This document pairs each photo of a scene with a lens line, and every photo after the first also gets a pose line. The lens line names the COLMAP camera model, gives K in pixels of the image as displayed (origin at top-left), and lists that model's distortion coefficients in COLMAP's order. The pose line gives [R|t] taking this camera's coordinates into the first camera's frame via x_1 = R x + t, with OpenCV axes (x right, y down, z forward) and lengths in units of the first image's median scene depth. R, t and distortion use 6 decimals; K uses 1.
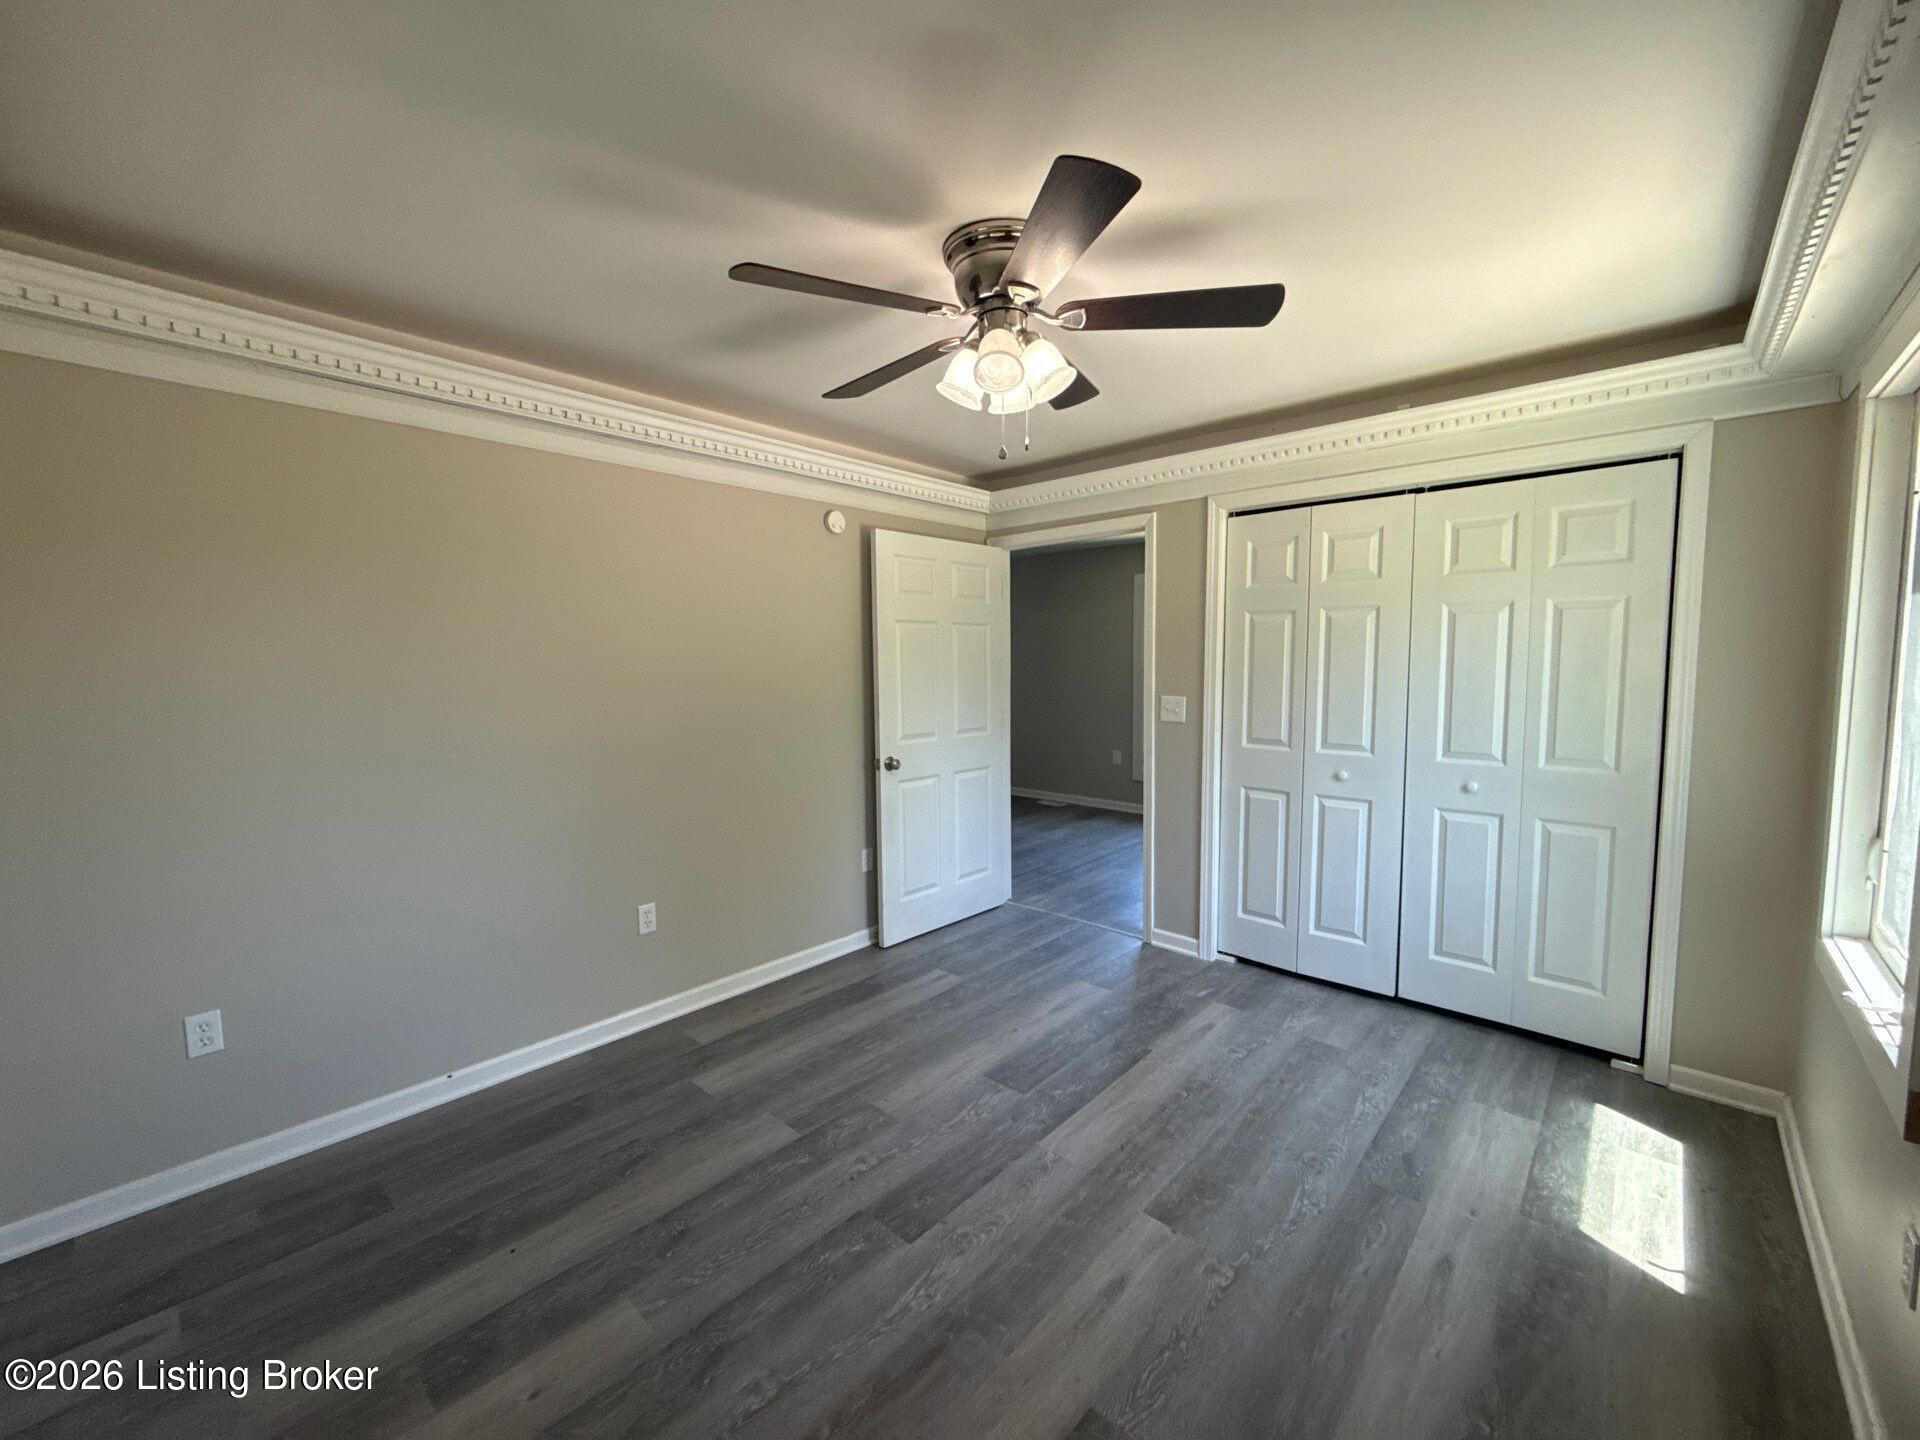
lens RADIAL K [[768.5, 0, 958.1], [0, 768.5, 721.9], [0, 0, 1]] dist [-0.001925, 0.000003]
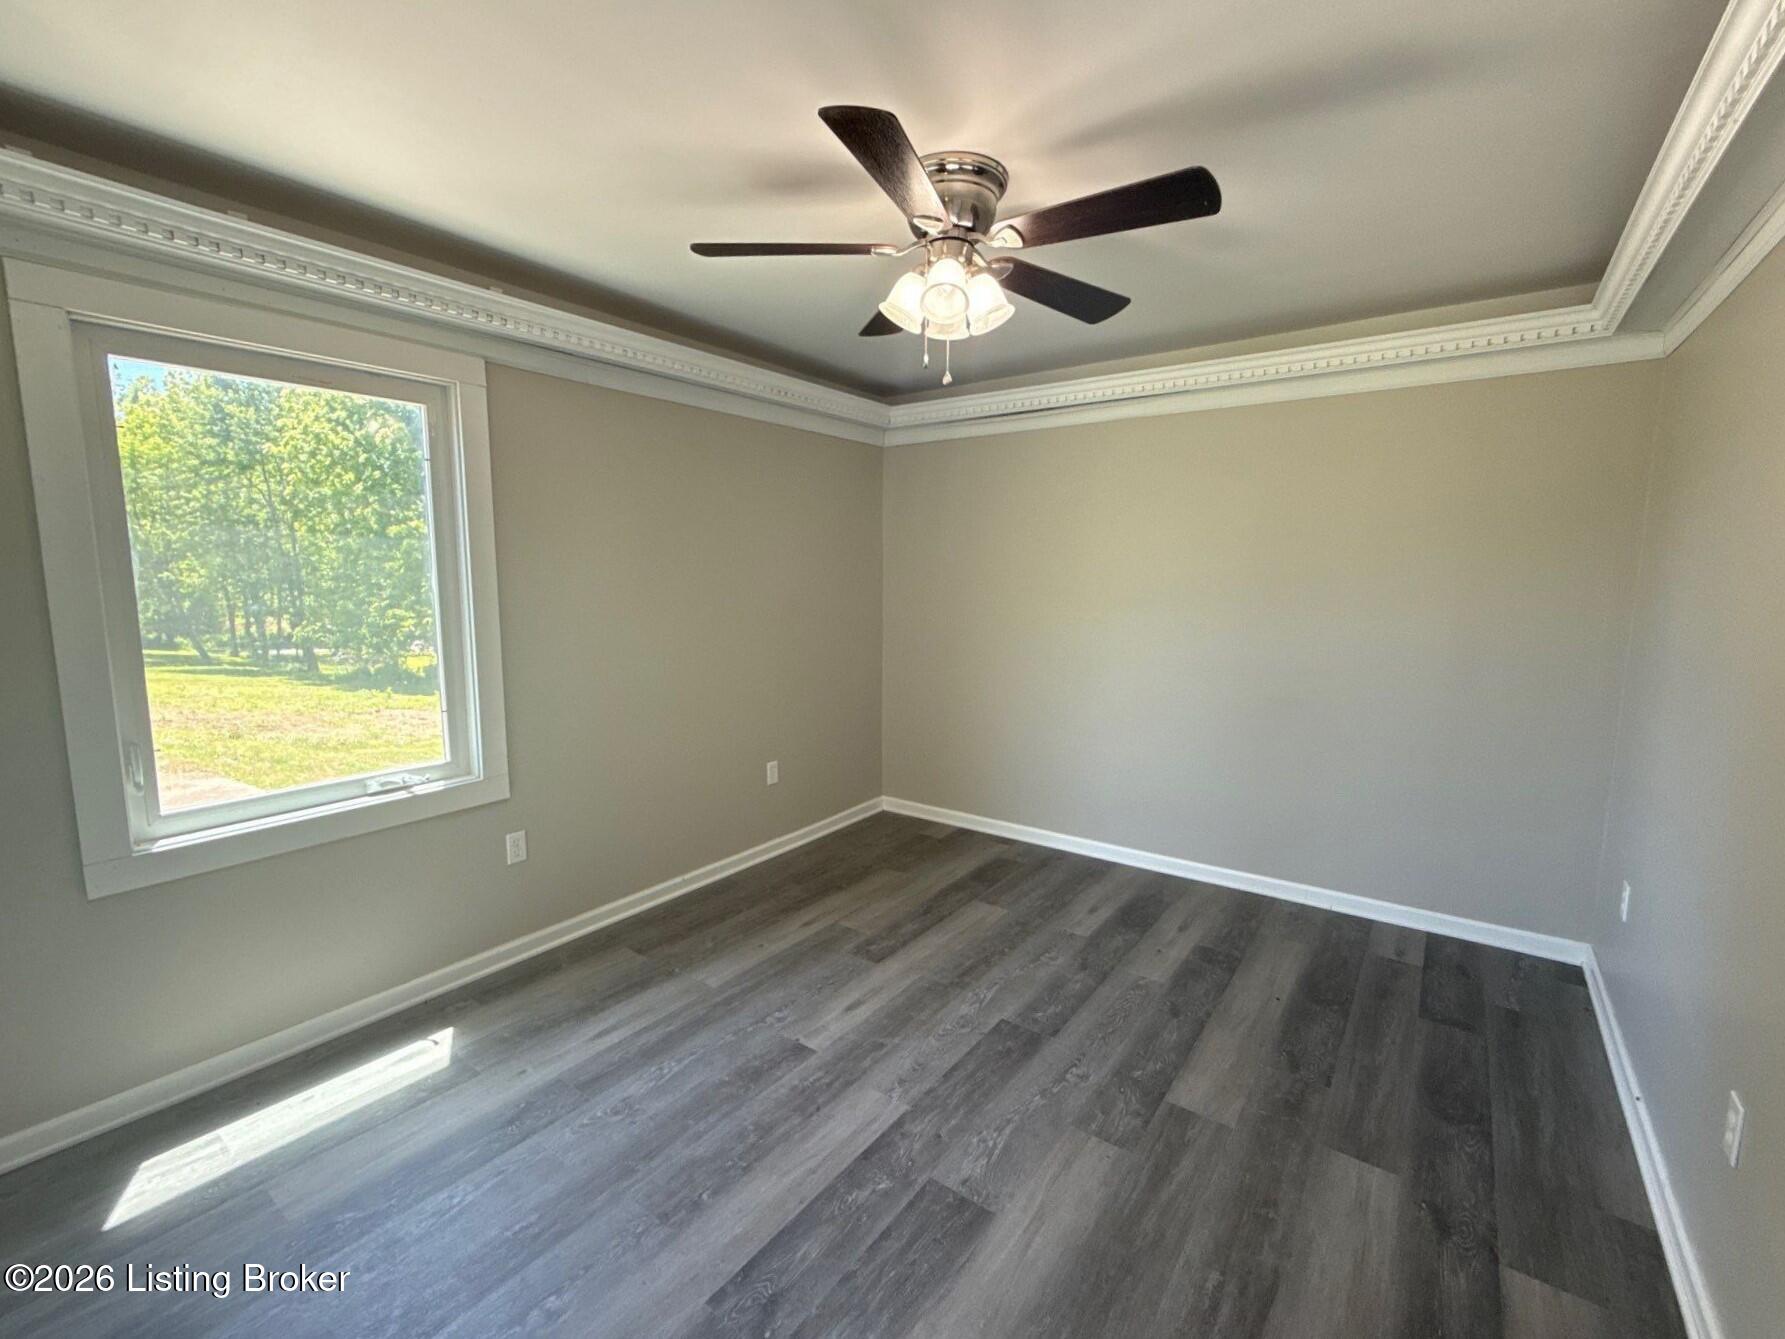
lens RADIAL K [[784.0, 0, 892.5], [0, 784.0, 669.5], [0, 0, 1]] dist [-0.001012, -0.000041]
pose [[-0.994719, 0.014873, -0.101554, 0.220948], [-0.006747, 0.977830, 0.209290, -0.167253], [0.102416, 0.208870, -0.972566, 1.889389]]
